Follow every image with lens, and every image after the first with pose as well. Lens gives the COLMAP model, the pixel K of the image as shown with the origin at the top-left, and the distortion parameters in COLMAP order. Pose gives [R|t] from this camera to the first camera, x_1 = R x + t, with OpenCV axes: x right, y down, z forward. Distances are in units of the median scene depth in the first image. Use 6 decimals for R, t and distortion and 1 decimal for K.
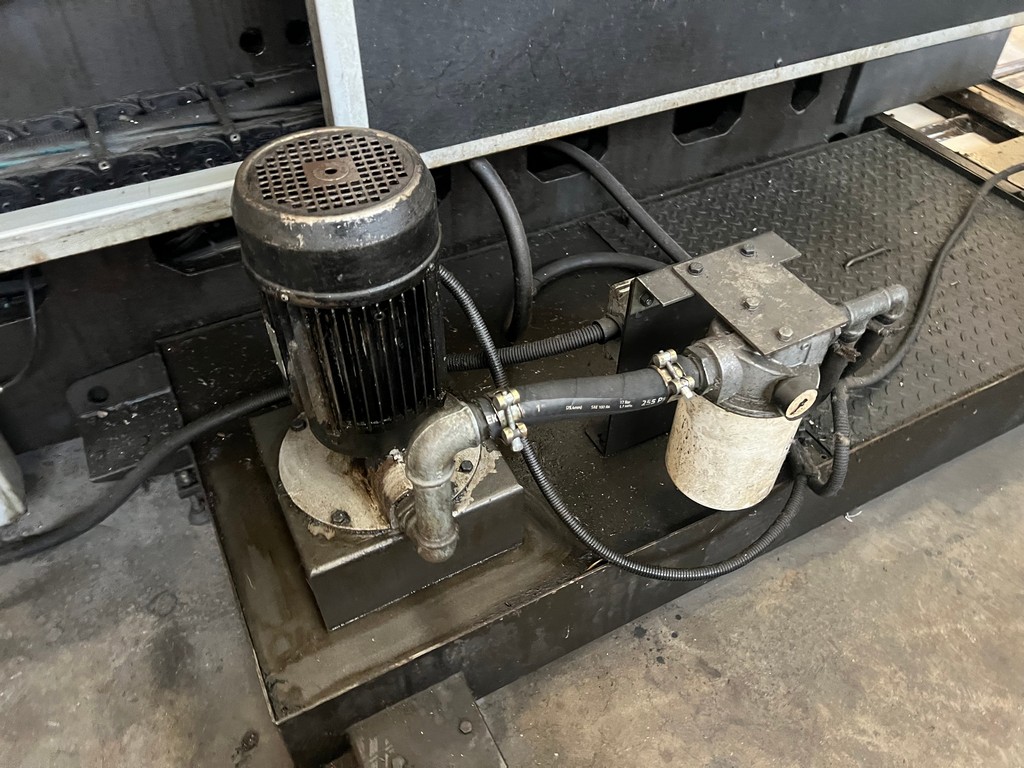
lens RADIAL K [[770.6, 0, 517.2], [0, 770.6, 392.4], [0, 0, 1]] dist [0.028366, -0.028556]
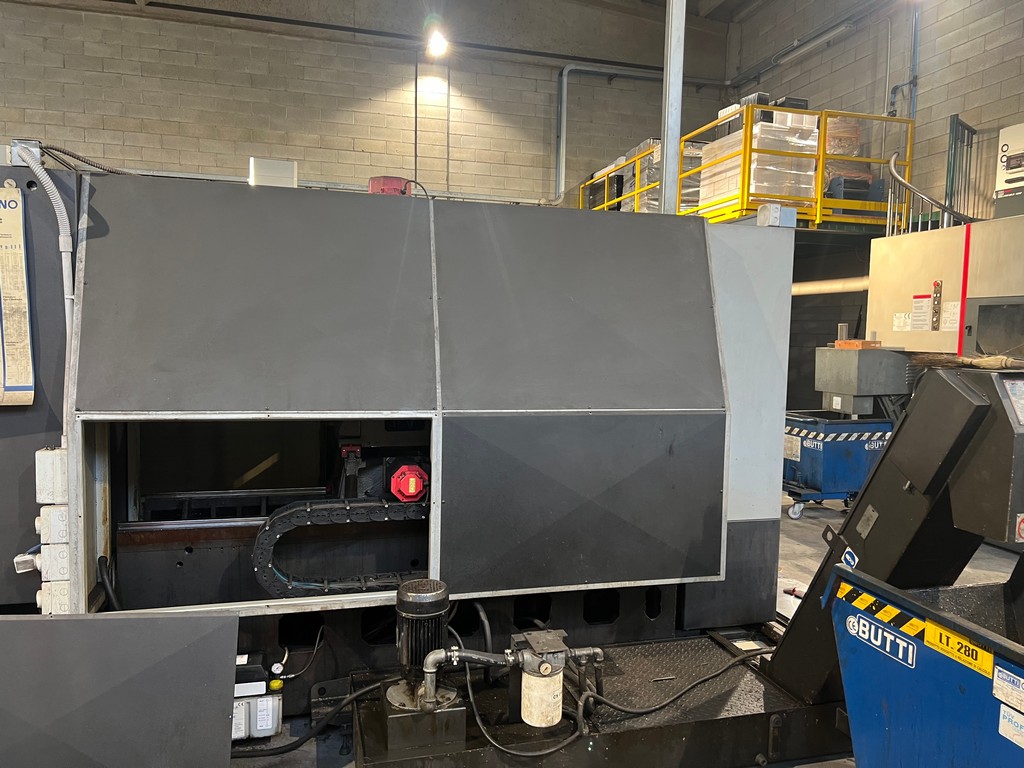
lens RADIAL K [[770.6, 0, 516.3], [0, 770.6, 385.2], [0, 0, 1]] dist [0.028366, -0.028556]
pose [[0.976420, 0.024718, -0.214460, 0.935898], [-0.159451, 0.752275, -0.639264, 1.239376], [0.145531, 0.658386, 0.738477, -2.257823]]
